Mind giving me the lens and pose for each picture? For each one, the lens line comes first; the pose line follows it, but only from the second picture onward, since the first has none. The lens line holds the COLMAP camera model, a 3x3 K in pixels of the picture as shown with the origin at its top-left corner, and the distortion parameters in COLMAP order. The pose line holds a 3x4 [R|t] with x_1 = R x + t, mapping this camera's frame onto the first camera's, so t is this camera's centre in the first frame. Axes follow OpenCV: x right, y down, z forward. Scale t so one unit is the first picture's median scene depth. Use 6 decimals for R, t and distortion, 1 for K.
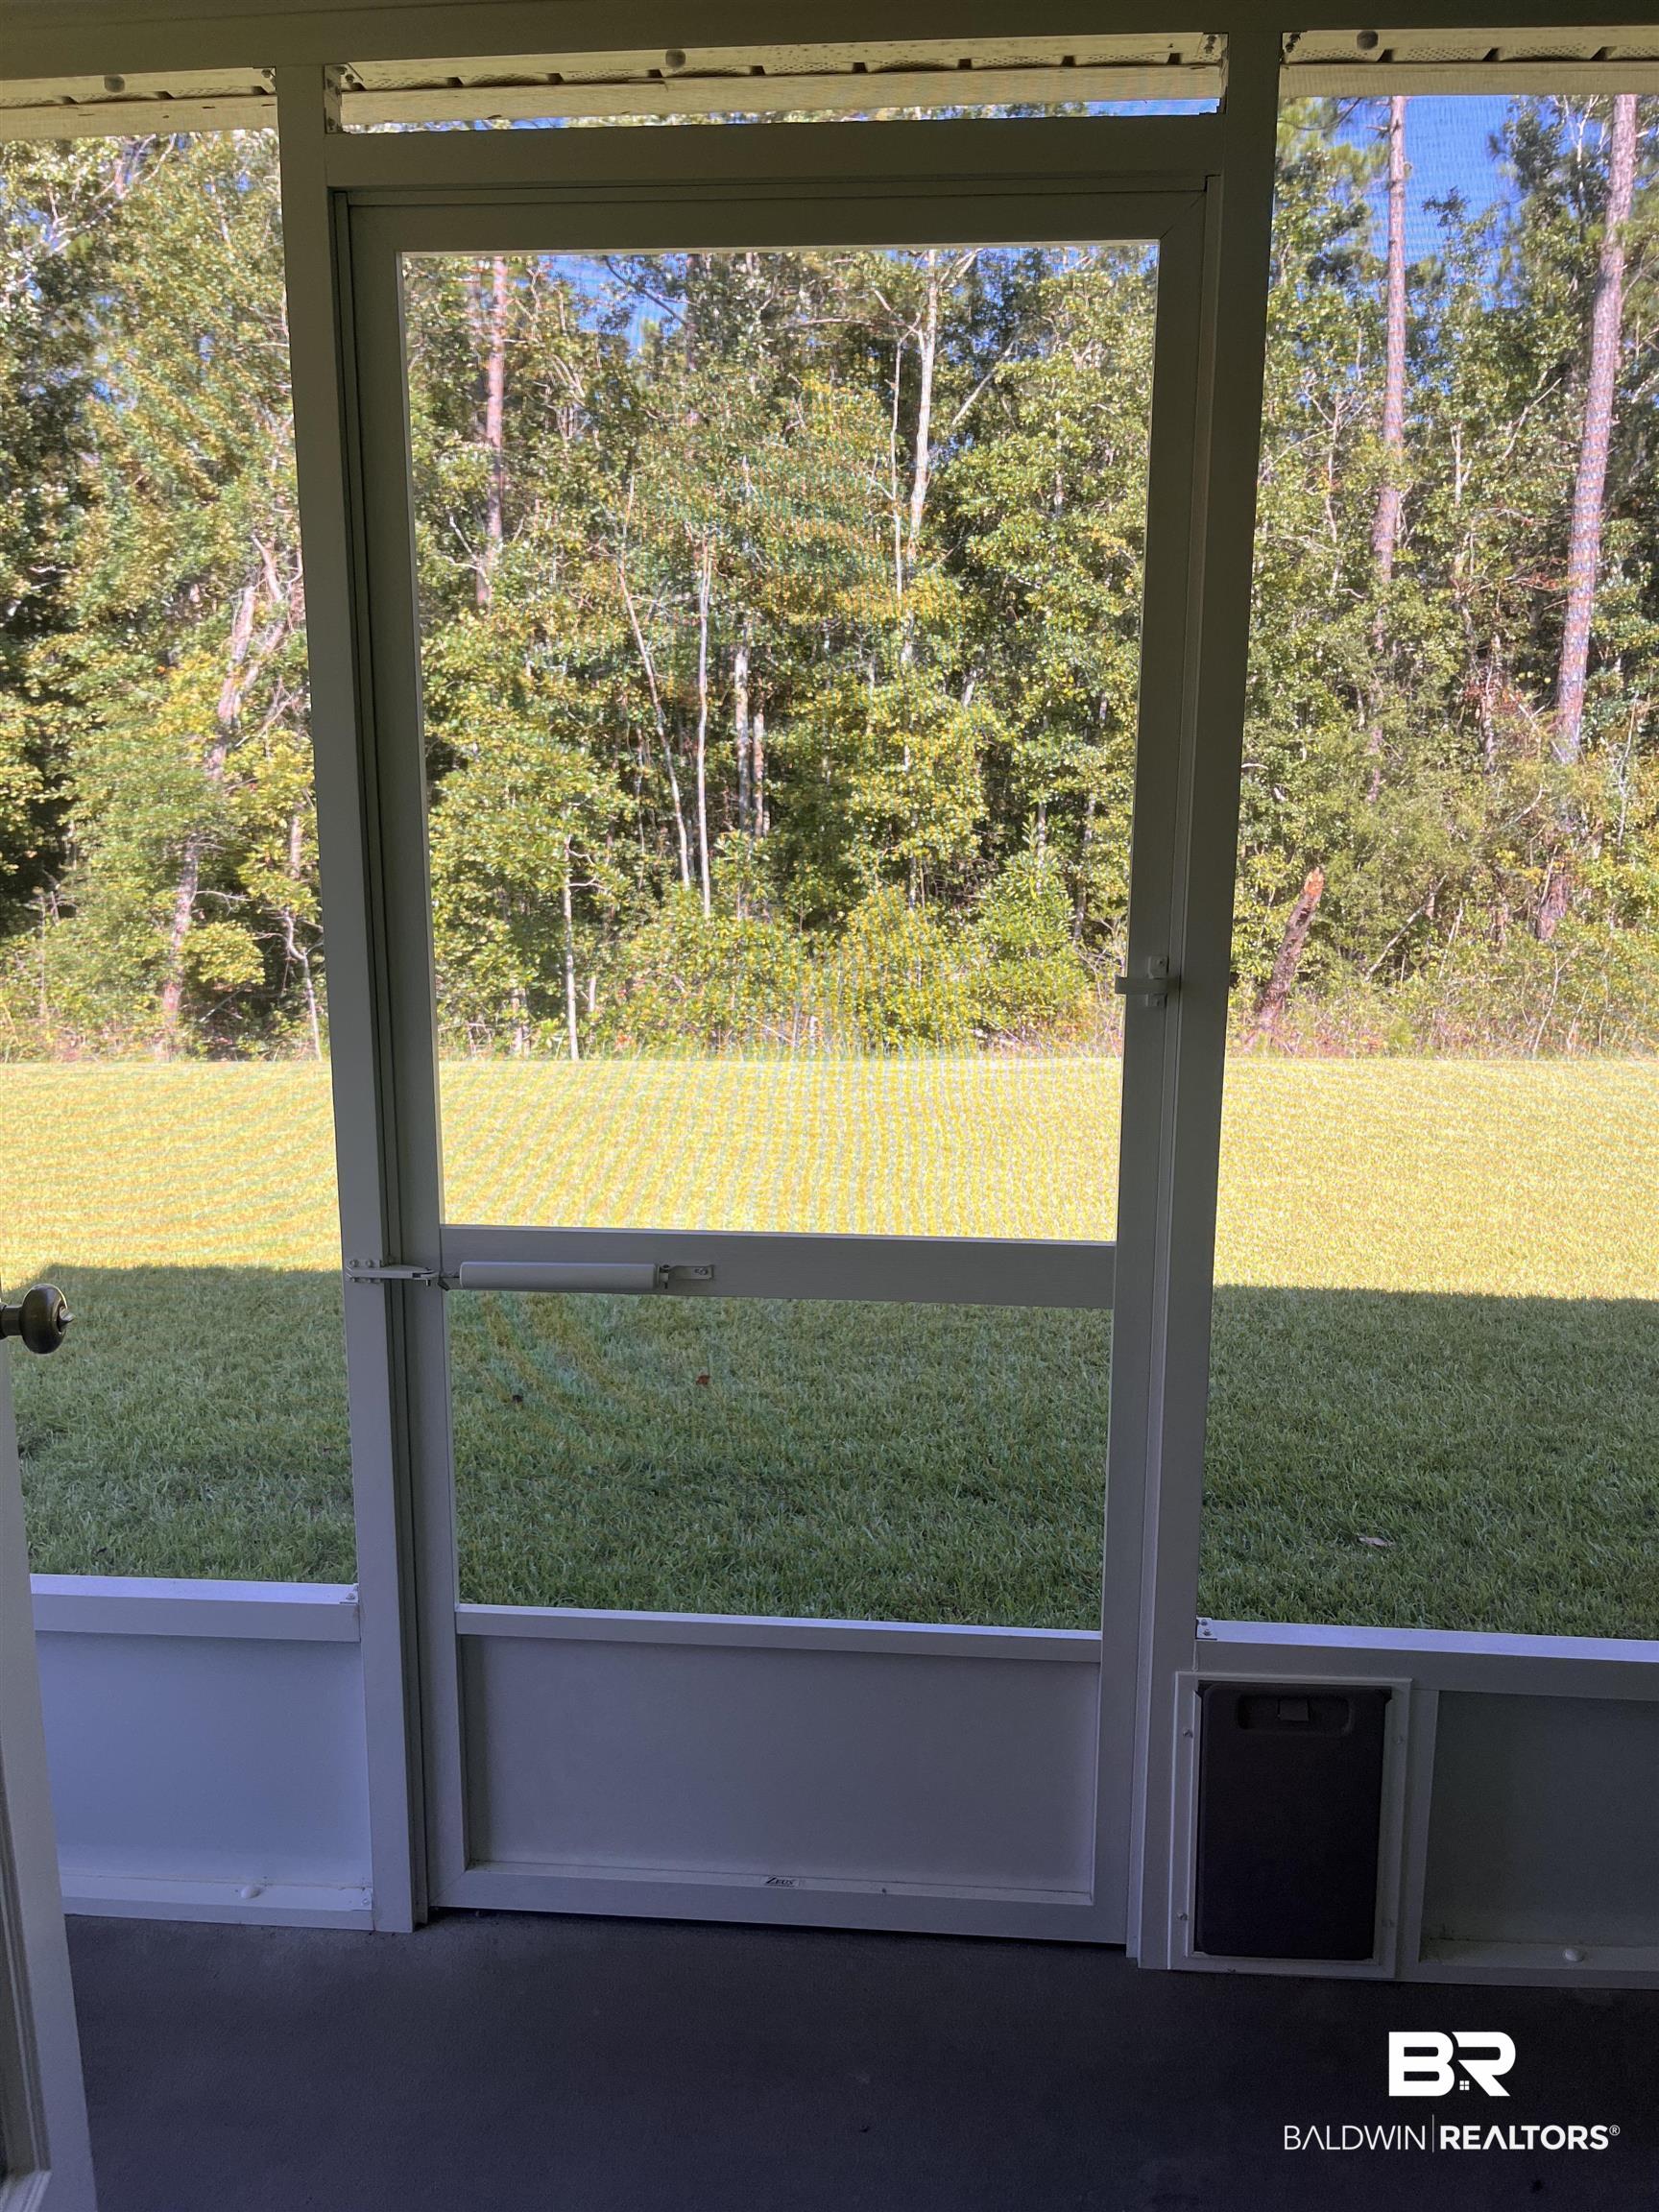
lens RADIAL K [[1678.6, 0, 829.5], [0, 1678.6, 1106.0], [0, 0, 1]] dist [0.061130, -0.087508]
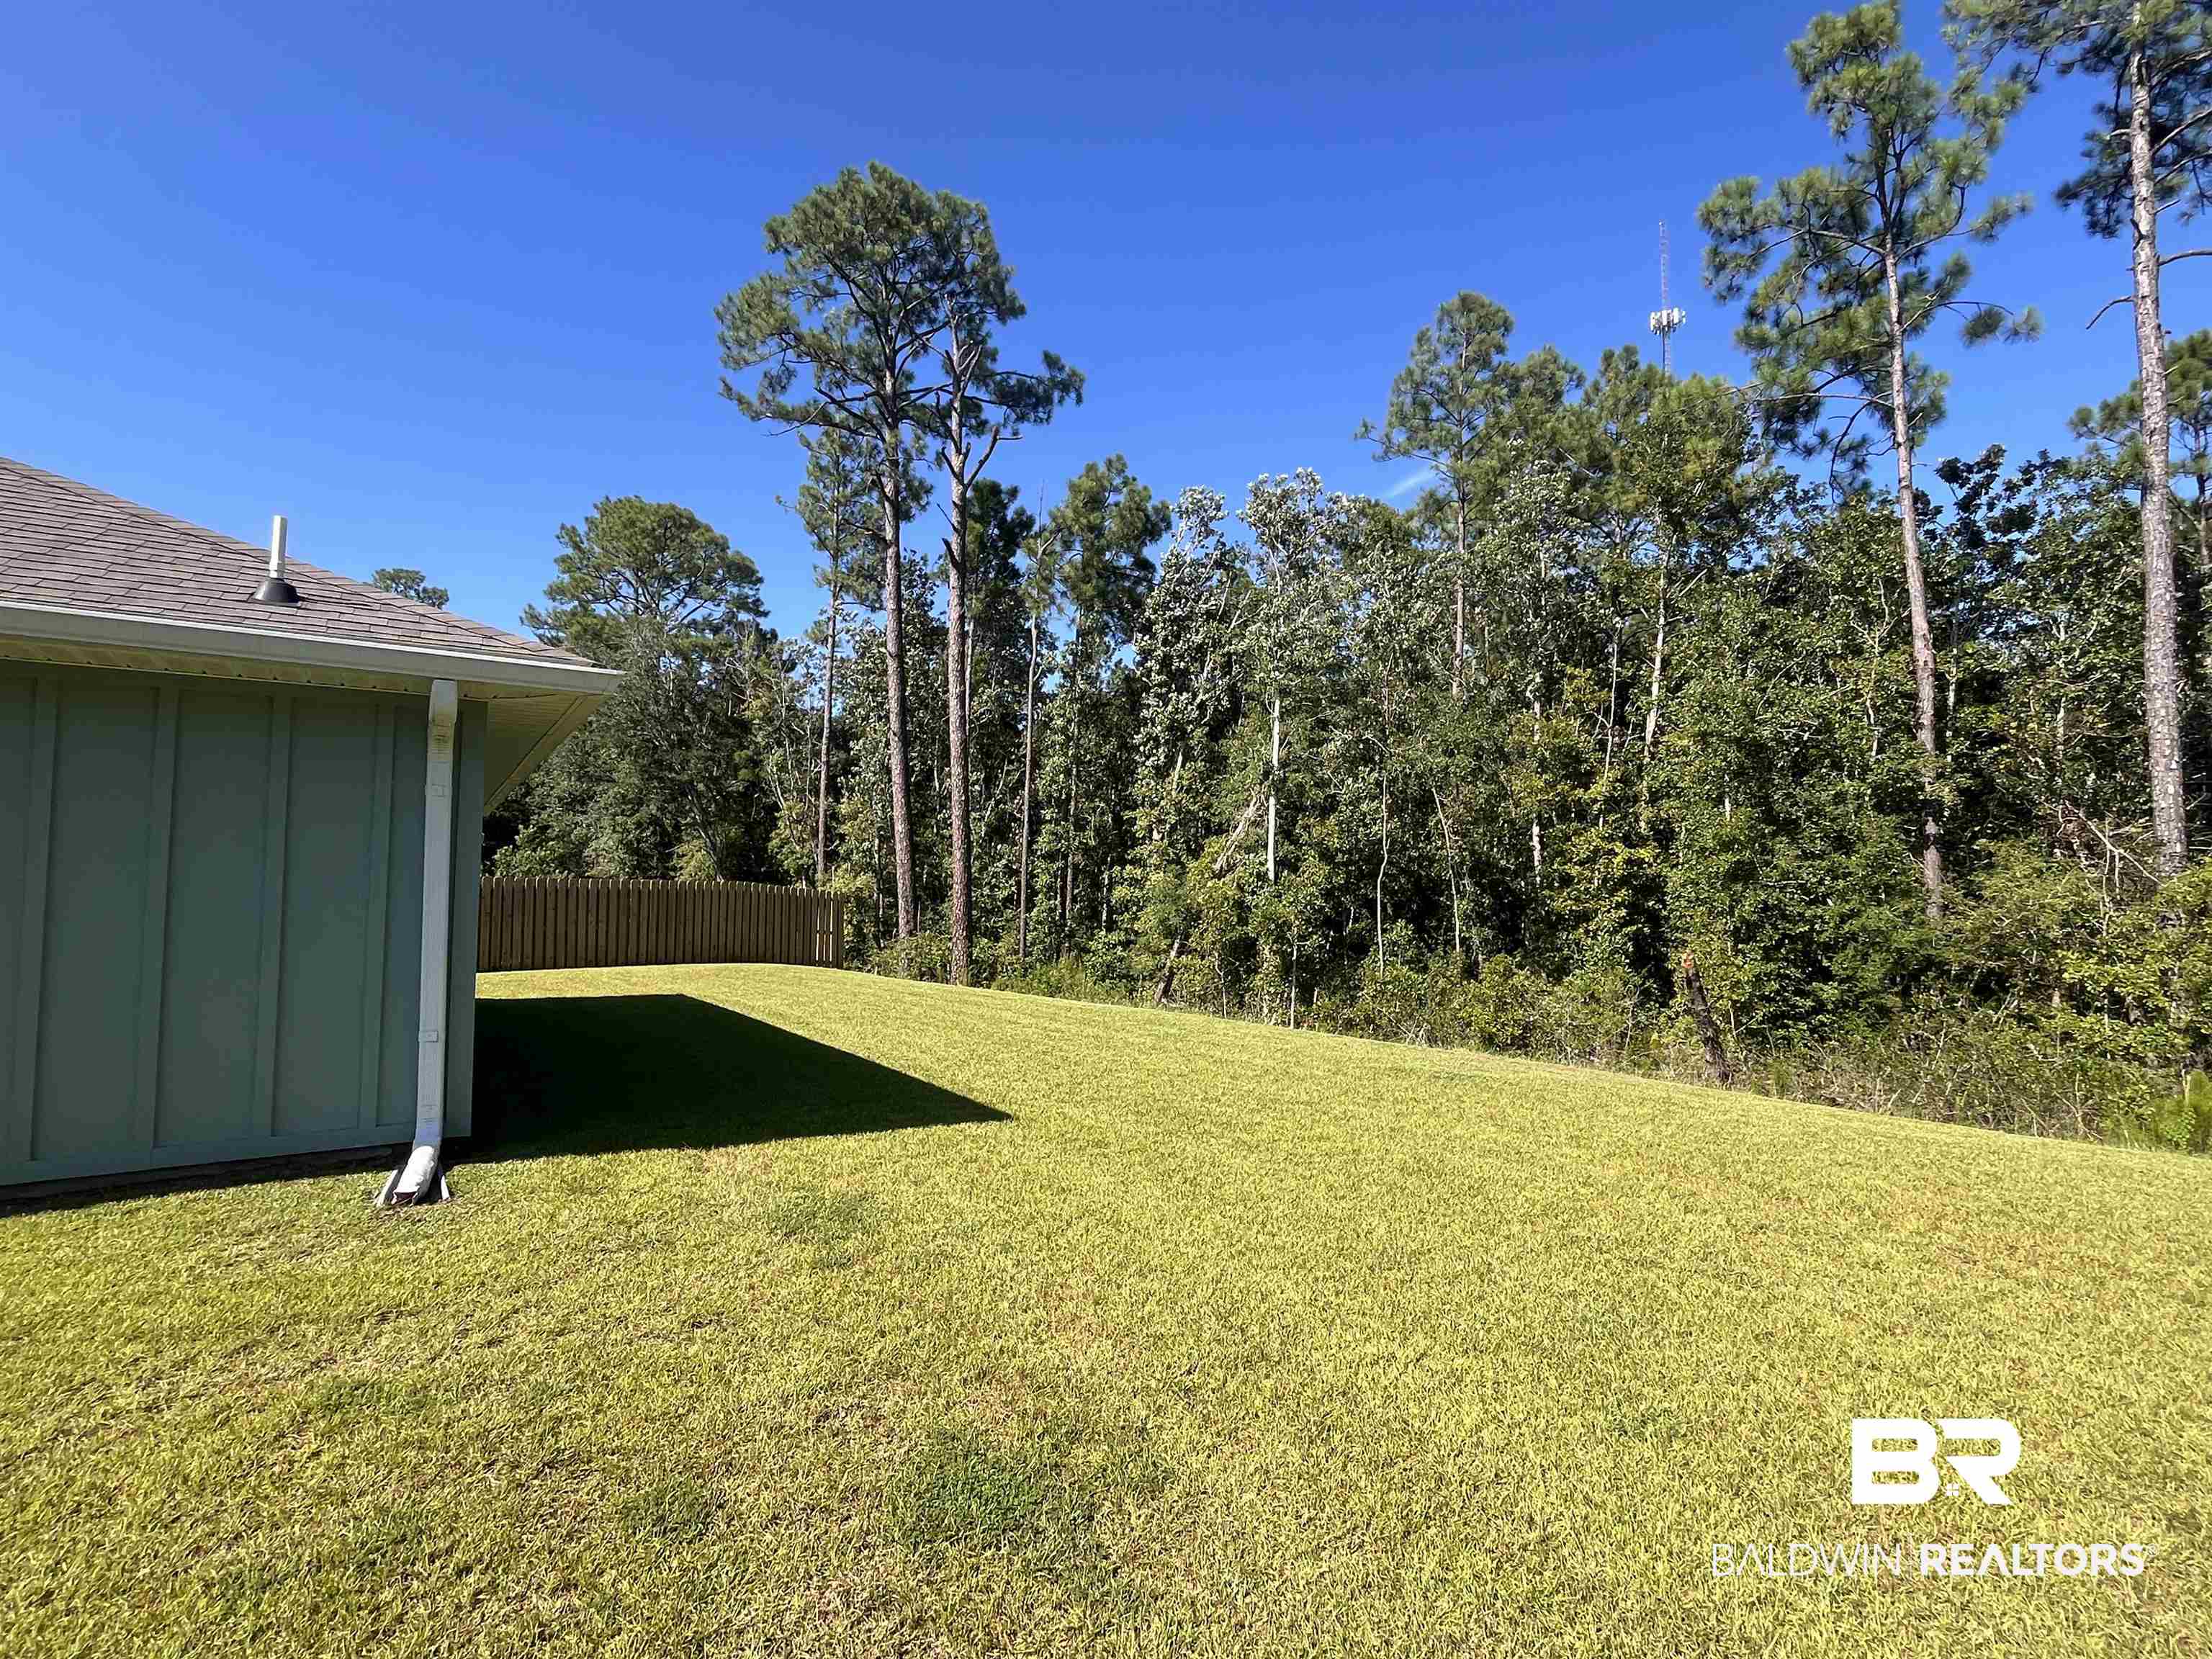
lens RADIAL K [[1057.2, 0, 1106.0], [0, 1057.2, 829.5], [0, 0, 1]] dist [0.000143, -0.000005]
pose [[0.616808, -0.050699, -0.785479, 0.584711], [-0.152047, 0.971453, -0.182100, 0.003068], [0.772288, 0.231750, 0.591492, 0.022041]]
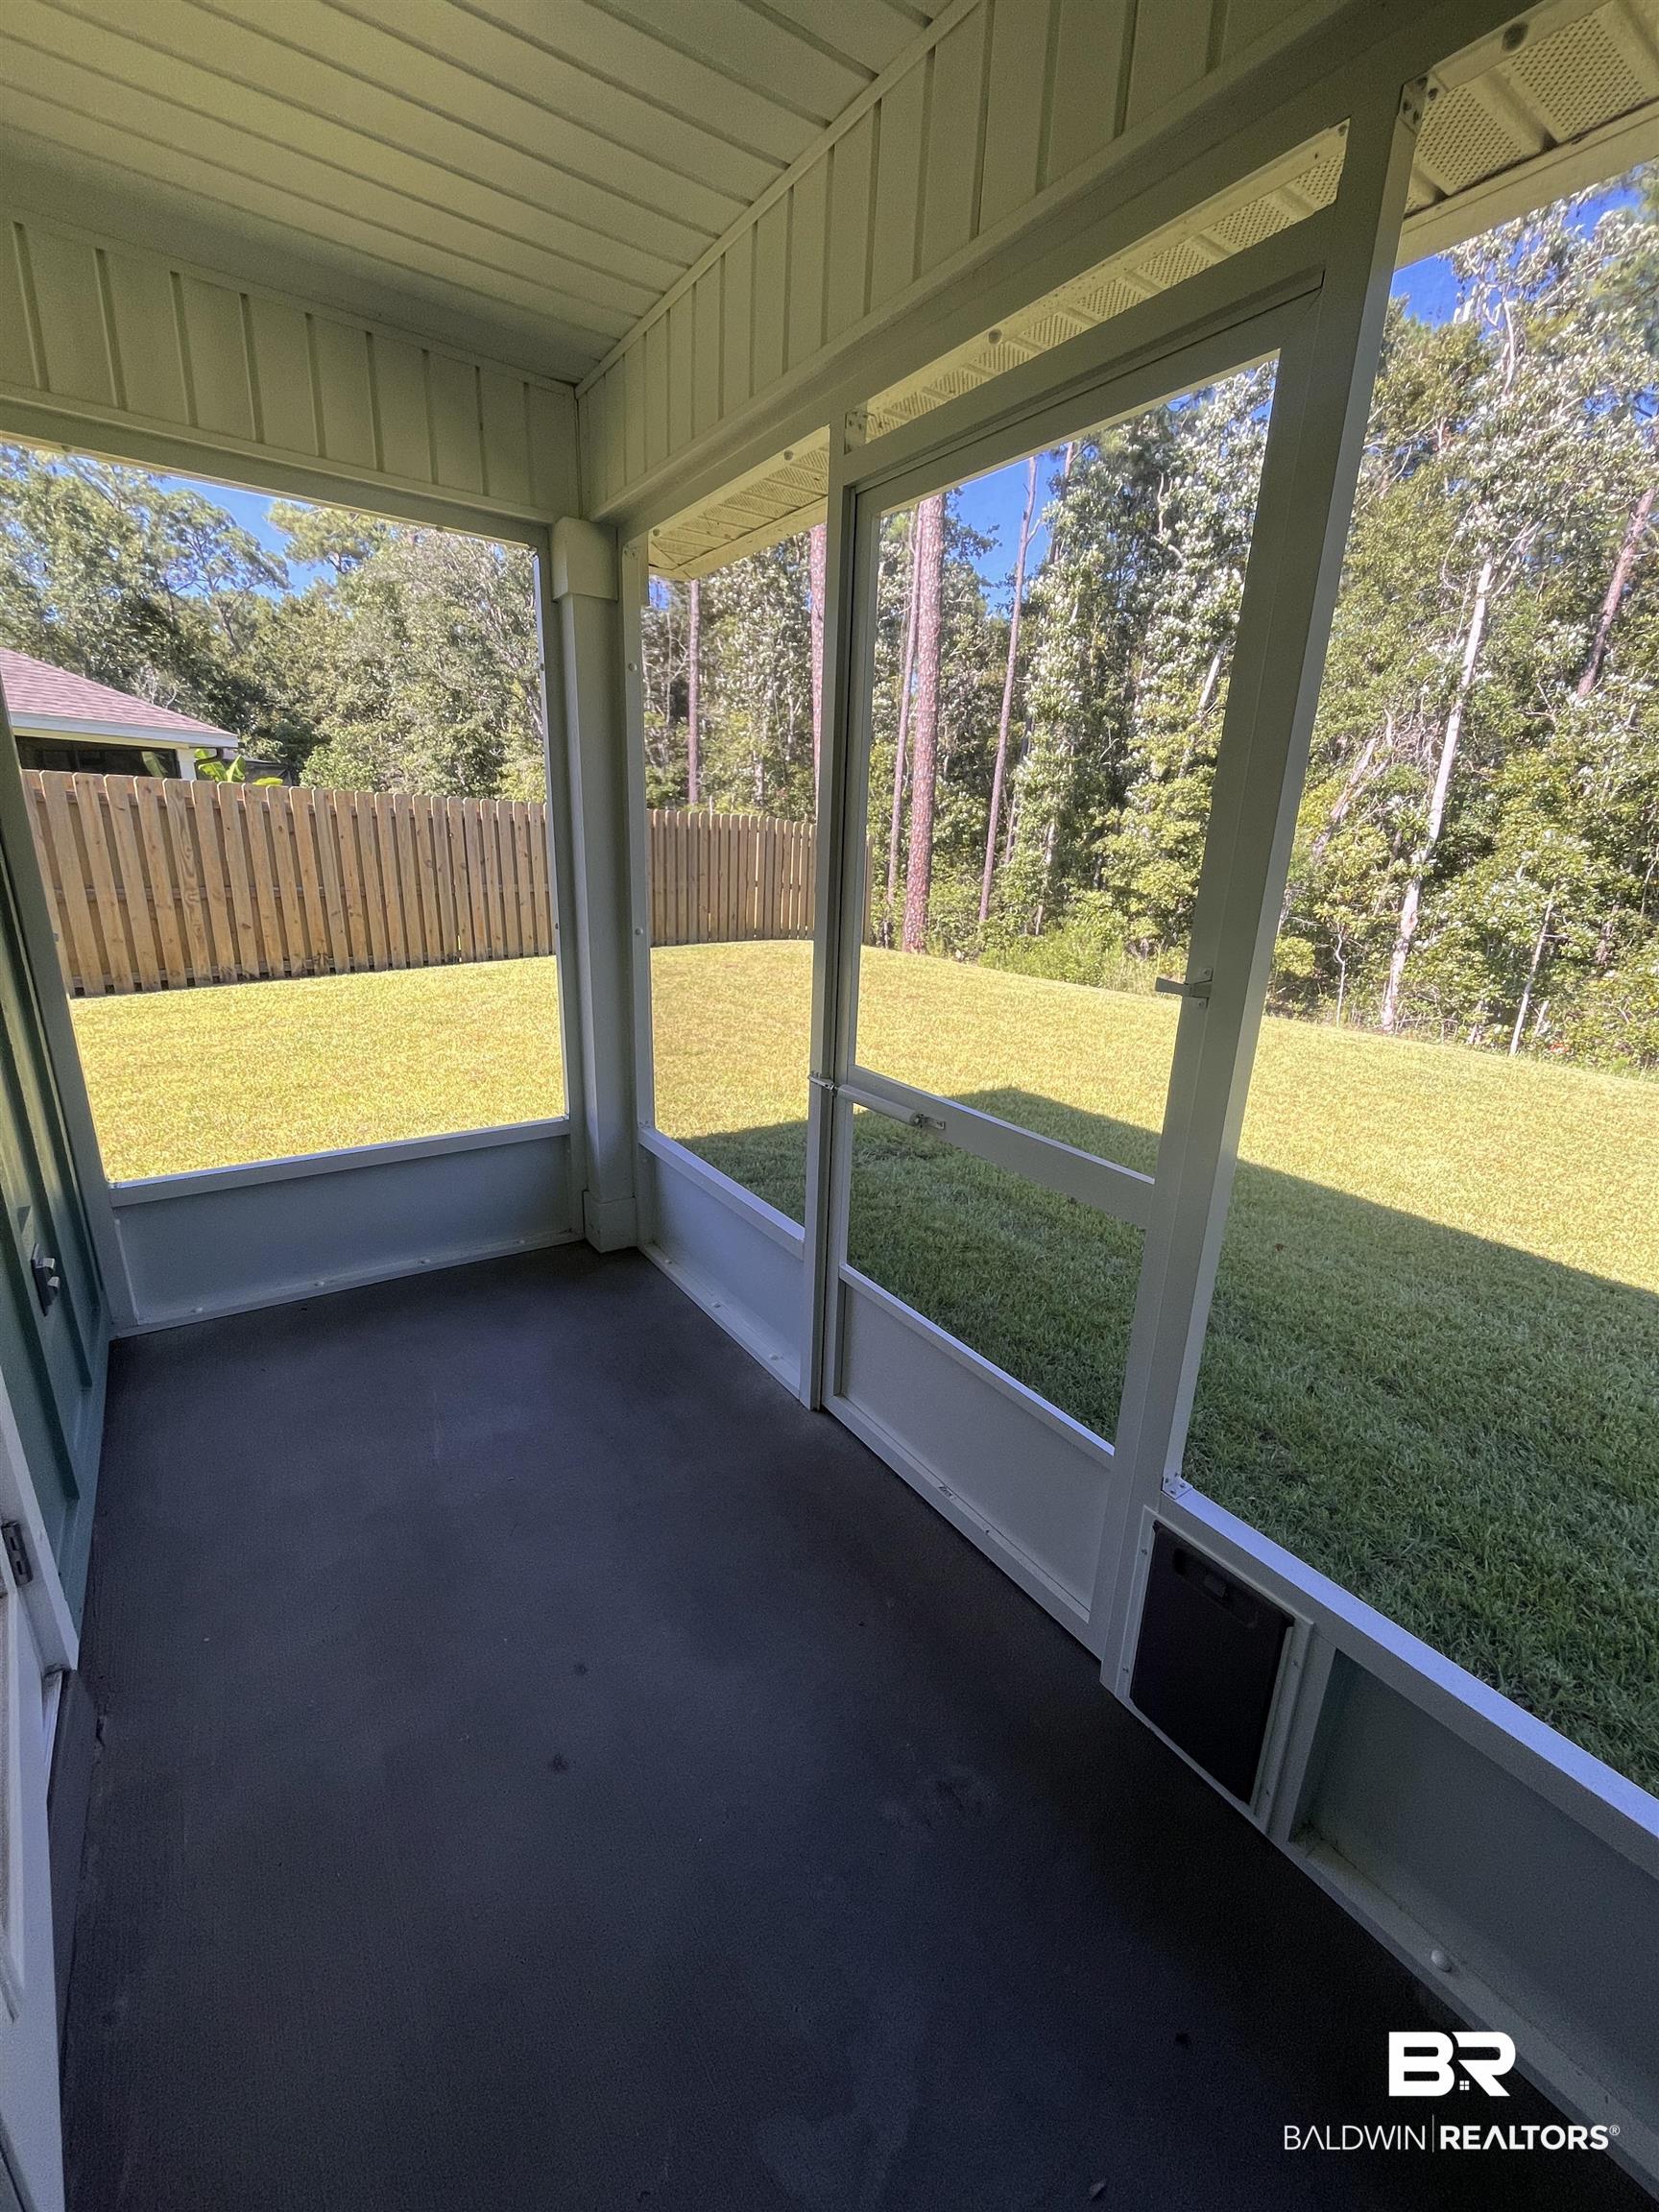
lens RADIAL K [[894.3, 0, 833.0], [0, 894.3, 1096.6], [0, 0, 1]] dist [-0.003216, -0.000158]
pose [[0.635804, 0.239514, -0.733748, 0.043769], [-0.183931, 0.970265, 0.157340, -0.004195], [0.749615, 0.034921, 0.660953, 0.029666]]
